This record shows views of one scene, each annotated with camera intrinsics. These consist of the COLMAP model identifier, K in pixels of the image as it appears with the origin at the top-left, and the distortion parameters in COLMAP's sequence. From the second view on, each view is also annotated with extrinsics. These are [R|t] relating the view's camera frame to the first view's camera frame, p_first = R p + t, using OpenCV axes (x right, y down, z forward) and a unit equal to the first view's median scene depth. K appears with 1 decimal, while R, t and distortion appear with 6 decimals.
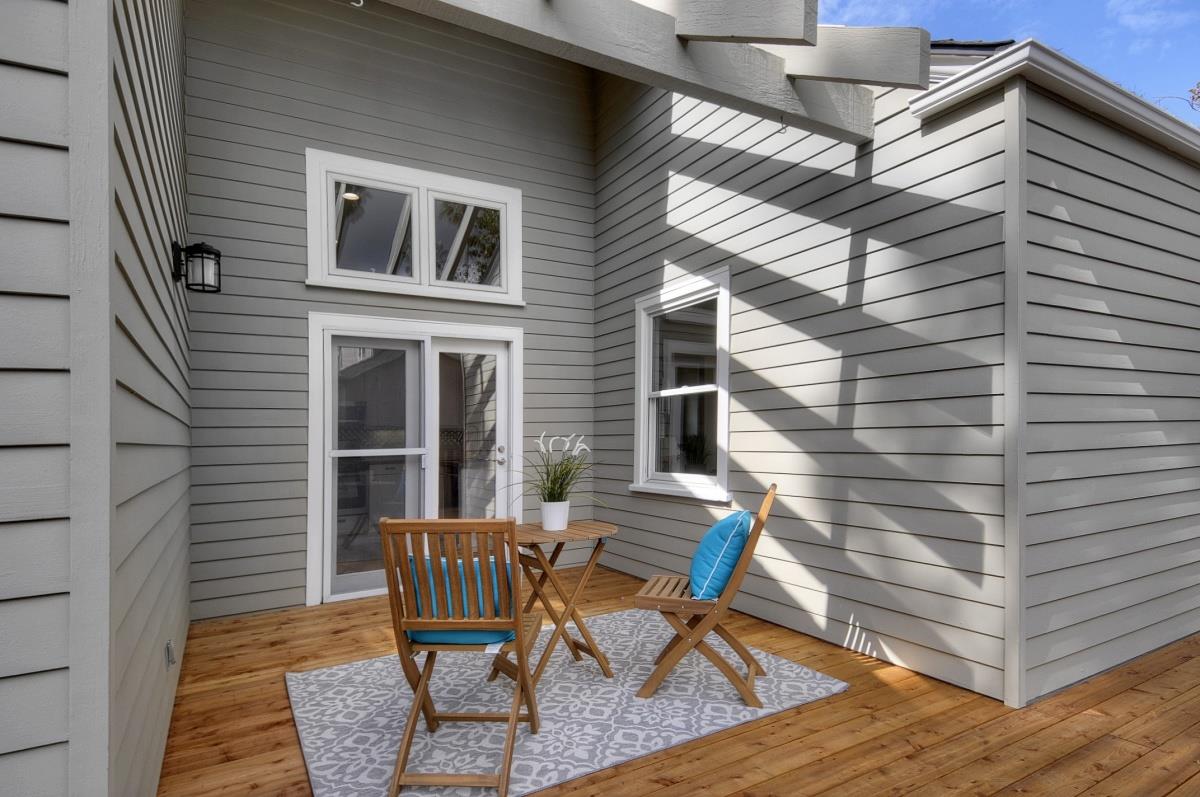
lens RADIAL K [[615.1, 0, 547.8], [0, 615.1, 476.4], [0, 0, 1]] dist [0.028672, -0.028757]
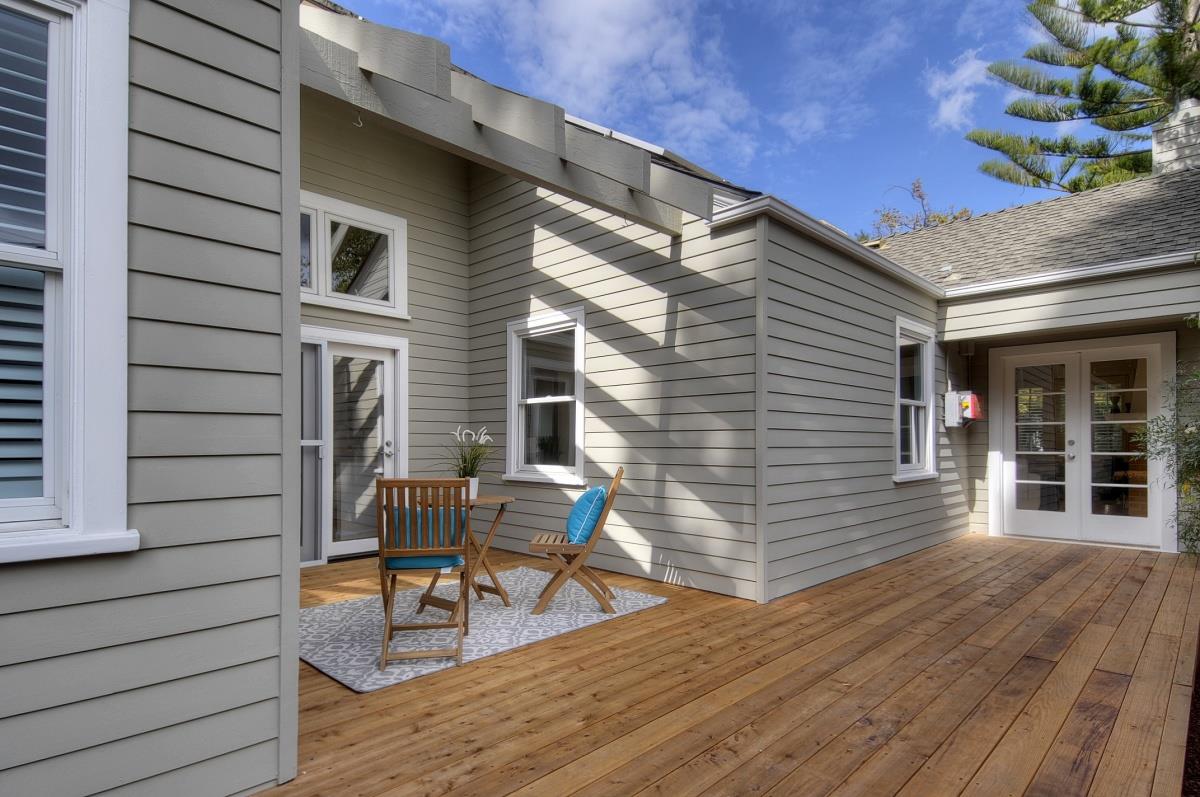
lens RADIAL K [[613.4, 0, 564.8], [0, 613.4, 436.8], [0, 0, 1]] dist [0.033928, -0.000361]
pose [[0.958216, 0.029812, 0.284487, -0.135842], [-0.008232, 0.997016, -0.076754, 0.043127], [-0.285926, 0.071205, 0.955602, -0.273050]]
